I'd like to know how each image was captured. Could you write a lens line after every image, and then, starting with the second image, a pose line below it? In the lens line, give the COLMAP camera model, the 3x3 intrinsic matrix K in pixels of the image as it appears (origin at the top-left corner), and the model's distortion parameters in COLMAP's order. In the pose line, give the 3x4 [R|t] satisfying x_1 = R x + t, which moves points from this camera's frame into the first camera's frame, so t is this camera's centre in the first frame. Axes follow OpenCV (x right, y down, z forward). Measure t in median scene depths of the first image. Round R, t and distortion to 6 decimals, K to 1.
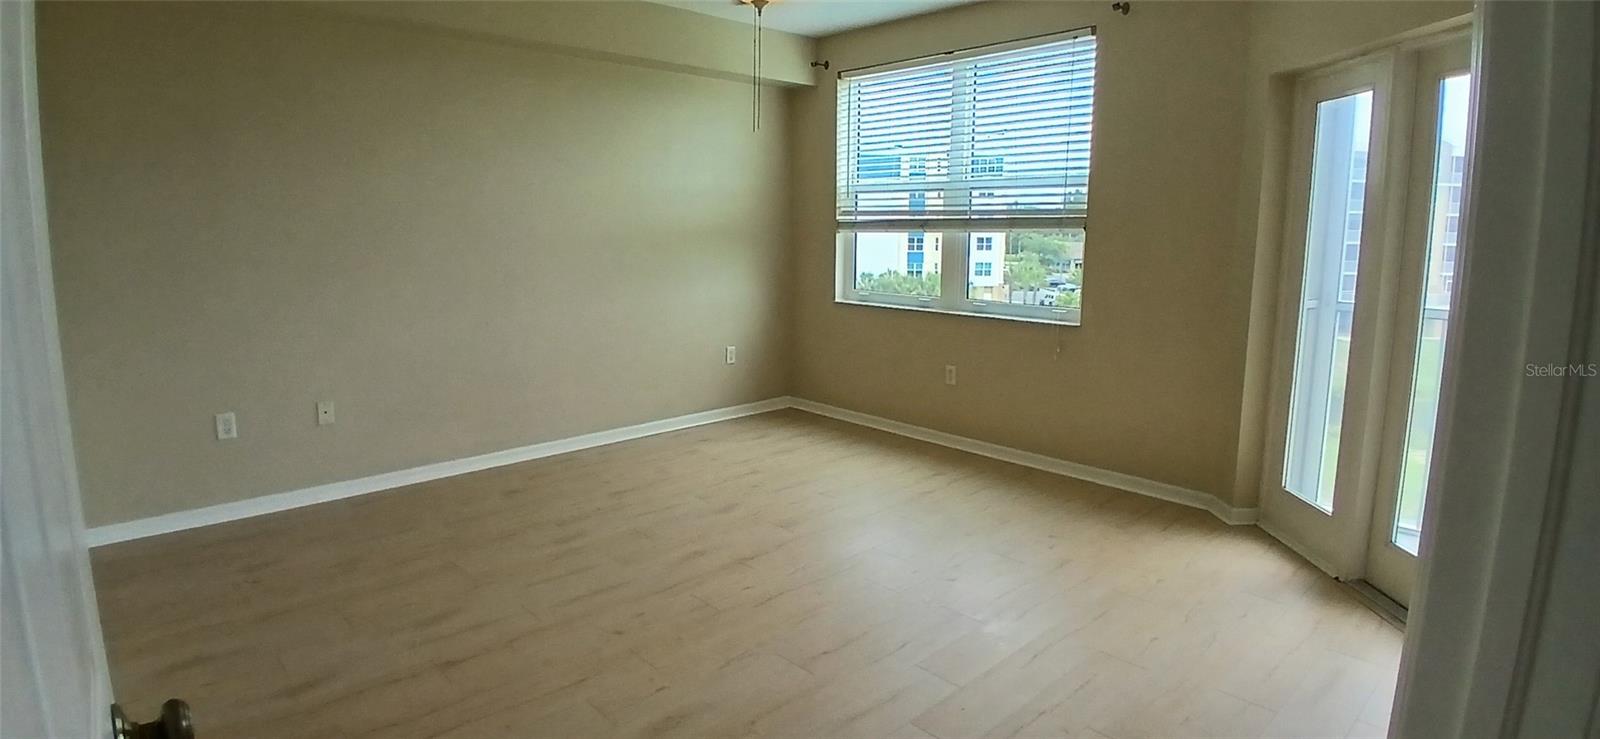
lens RADIAL K [[839.1, 0, 801.4], [0, 839.1, 344.2], [0, 0, 1]] dist [-0.001791, -0.046011]
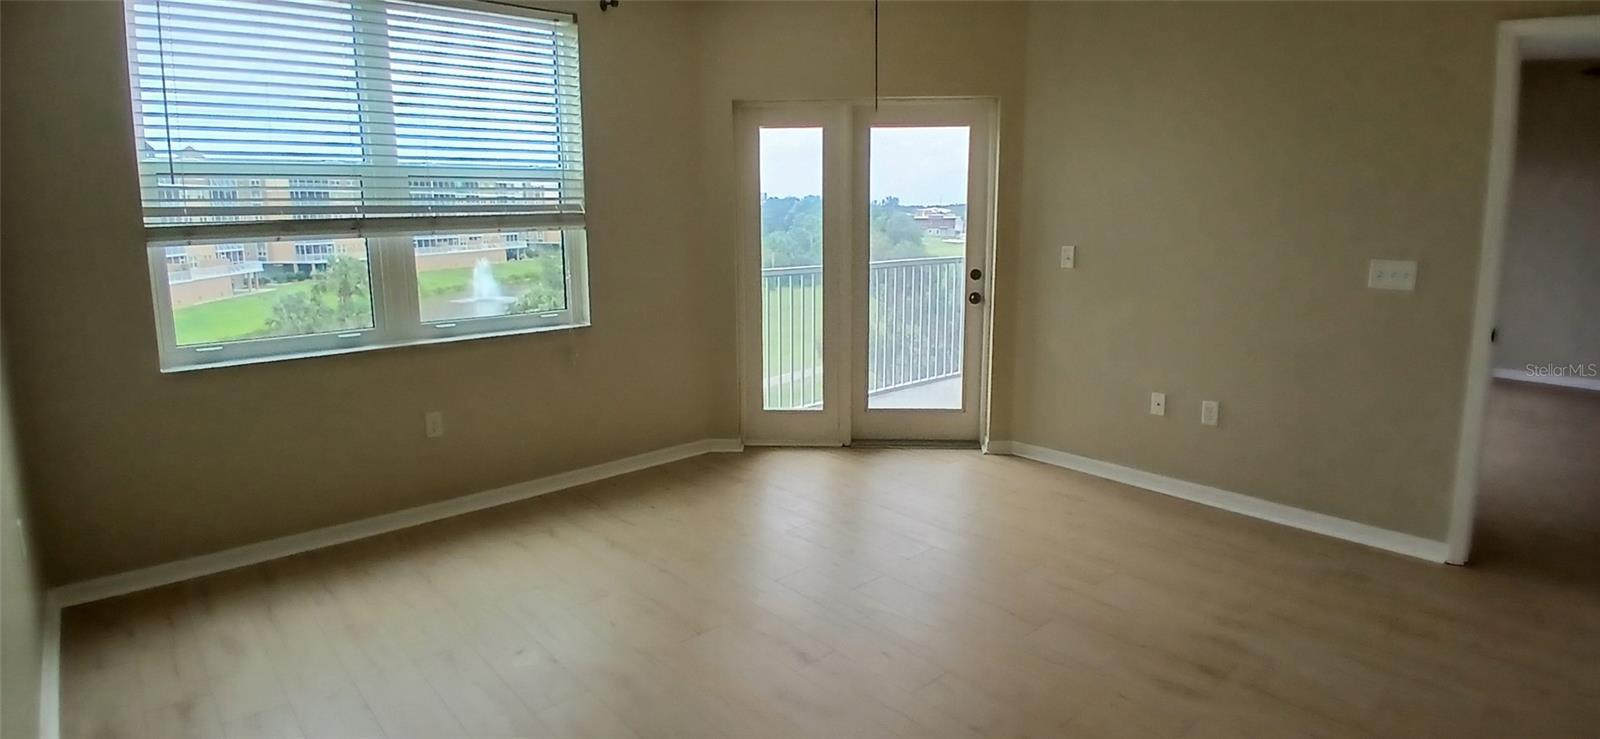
lens RADIAL K [[839.1, 0, 801.4], [0, 839.1, 344.2], [0, 0, 1]] dist [-0.001791, -0.046011]
pose [[-0.001838, -0.160043, 0.987108, -0.552455], [0.153601, 0.975351, 0.158422, -0.102688], [-0.988131, 0.151912, 0.022790, 0.648592]]
